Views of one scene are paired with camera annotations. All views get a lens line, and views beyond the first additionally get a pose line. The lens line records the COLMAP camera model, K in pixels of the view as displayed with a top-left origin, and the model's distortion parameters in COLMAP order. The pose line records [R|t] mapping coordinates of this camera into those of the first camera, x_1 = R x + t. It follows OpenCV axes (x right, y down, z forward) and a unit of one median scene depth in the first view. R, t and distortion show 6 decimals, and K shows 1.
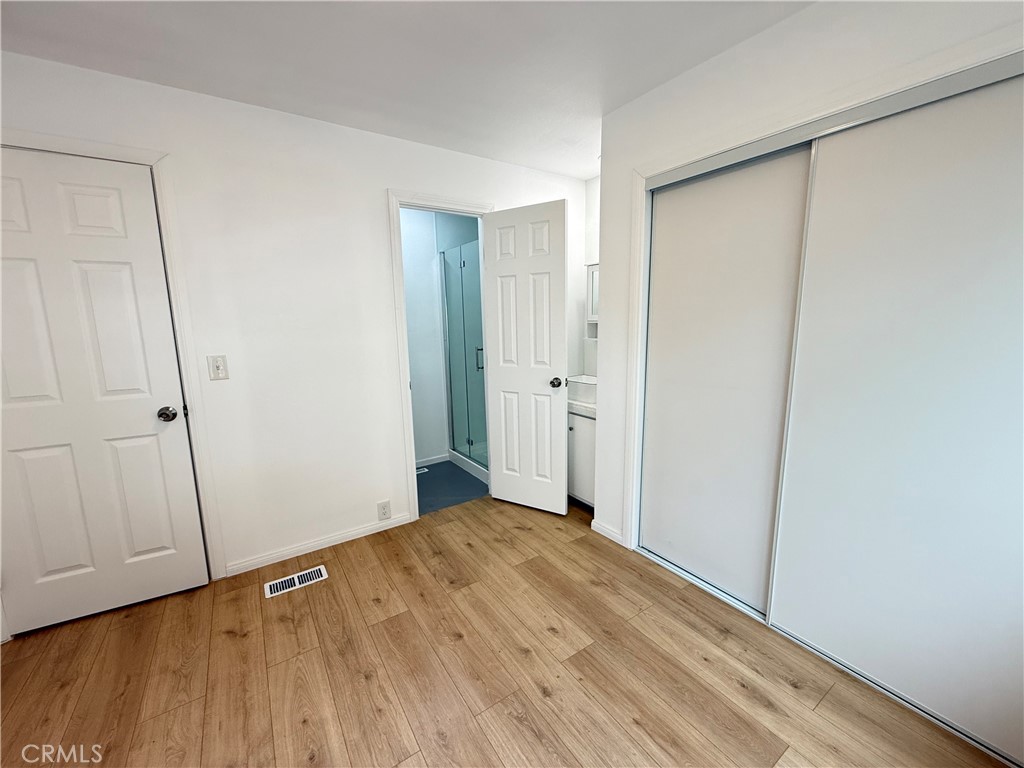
lens RADIAL K [[407.8, 0, 512.4], [0, 407.8, 388.5], [0, 0, 1]] dist [-0.001037, 0.000076]
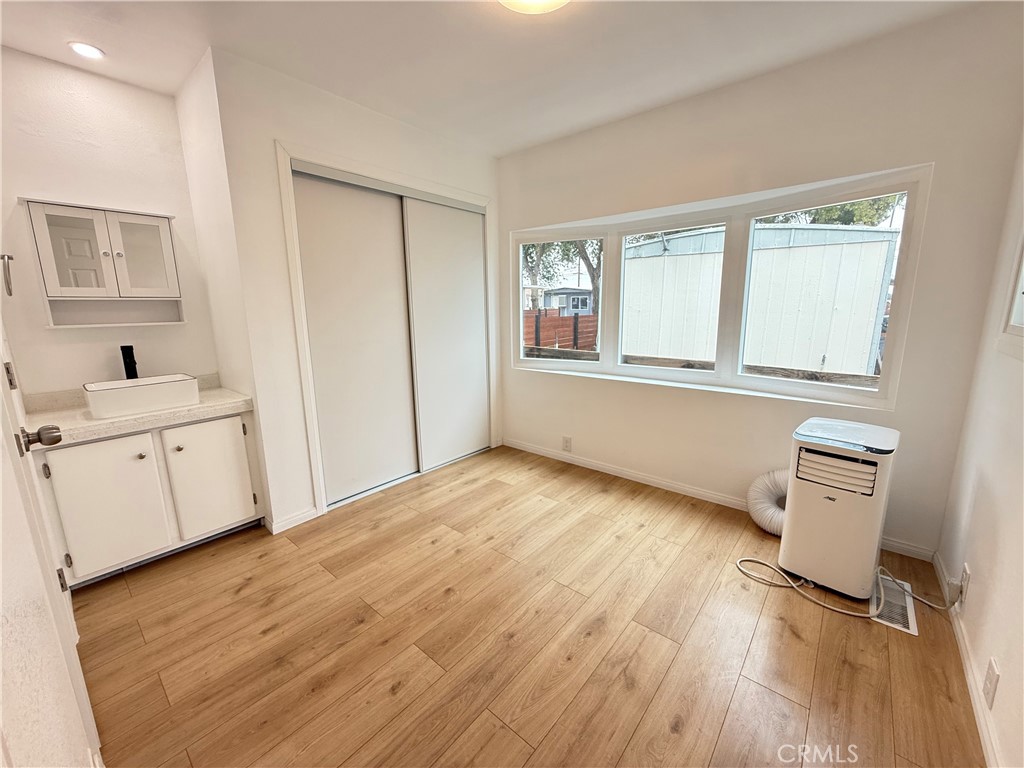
lens RADIAL K [[407.8, 0, 510.5], [0, 407.8, 387.2], [0, 0, 1]] dist [-0.001037, 0.000076]
pose [[-0.270797, -0.168184, 0.947831, -1.070532], [0.181277, 0.958095, 0.221796, -0.088716], [-0.945414, 0.231881, -0.228961, 0.971194]]
